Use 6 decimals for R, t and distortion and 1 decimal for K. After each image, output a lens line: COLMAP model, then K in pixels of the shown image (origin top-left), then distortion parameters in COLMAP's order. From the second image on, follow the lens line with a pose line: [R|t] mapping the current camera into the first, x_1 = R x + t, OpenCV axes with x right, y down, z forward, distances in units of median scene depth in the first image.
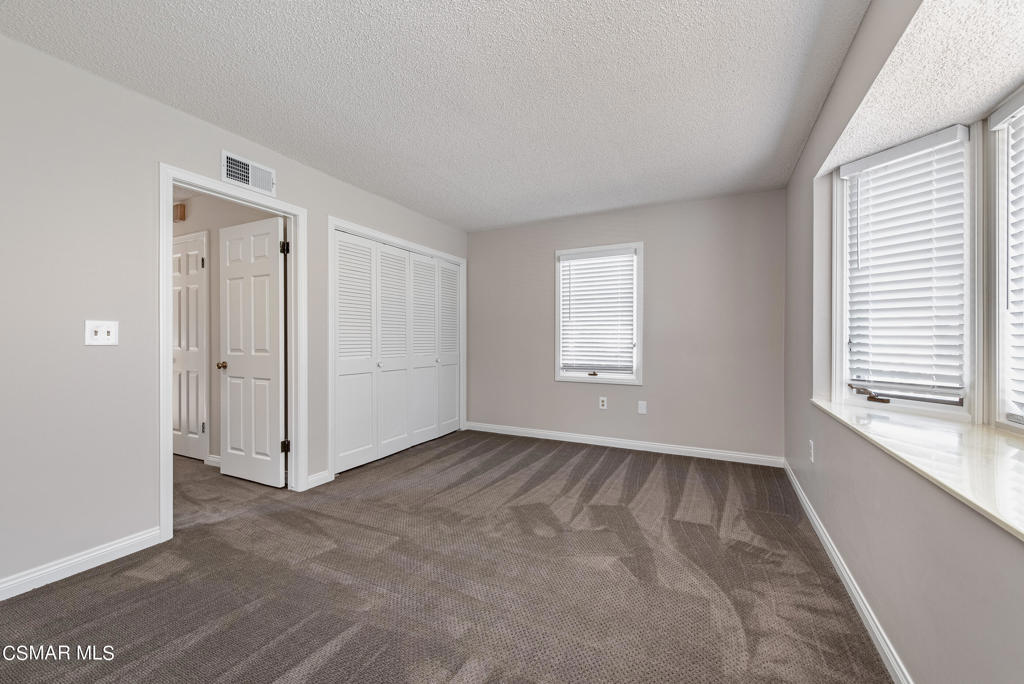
lens RADIAL K [[405.5, 0, 509.9], [0, 405.5, 337.7], [0, 0, 1]] dist [0.012329, -0.001195]
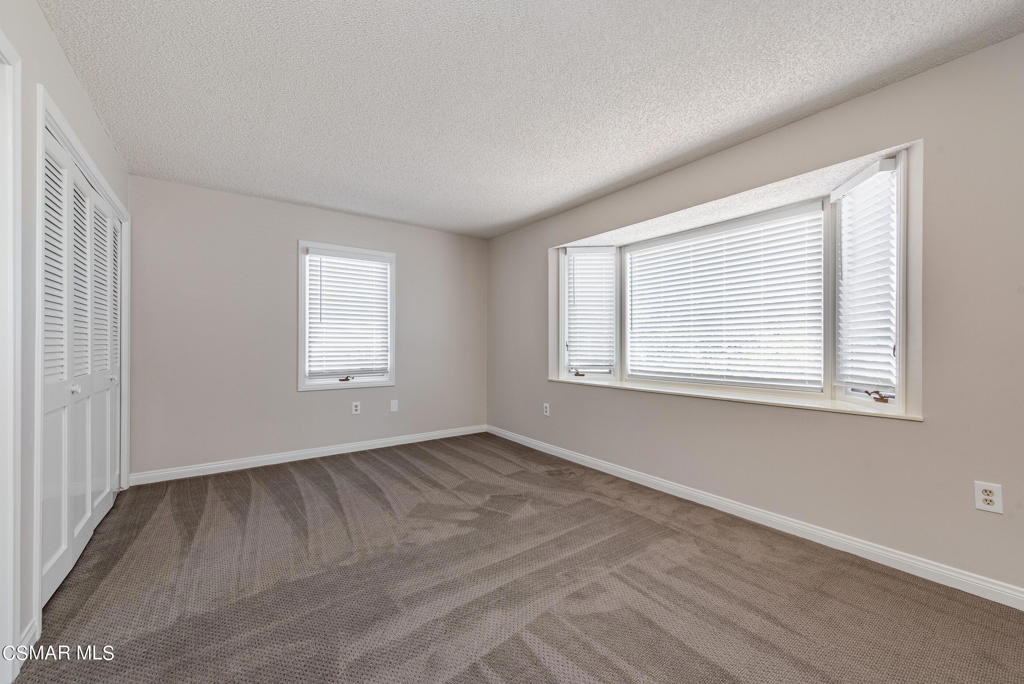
lens RADIAL K [[405.5, 0, 510.7], [0, 405.5, 344.8], [0, 0, 1]] dist [0.012329, -0.001195]
pose [[0.454029, -0.006655, 0.890962, -0.558843], [-0.004575, 0.999942, 0.009800, -0.003603], [-0.890975, -0.008526, 0.453972, 0.255421]]
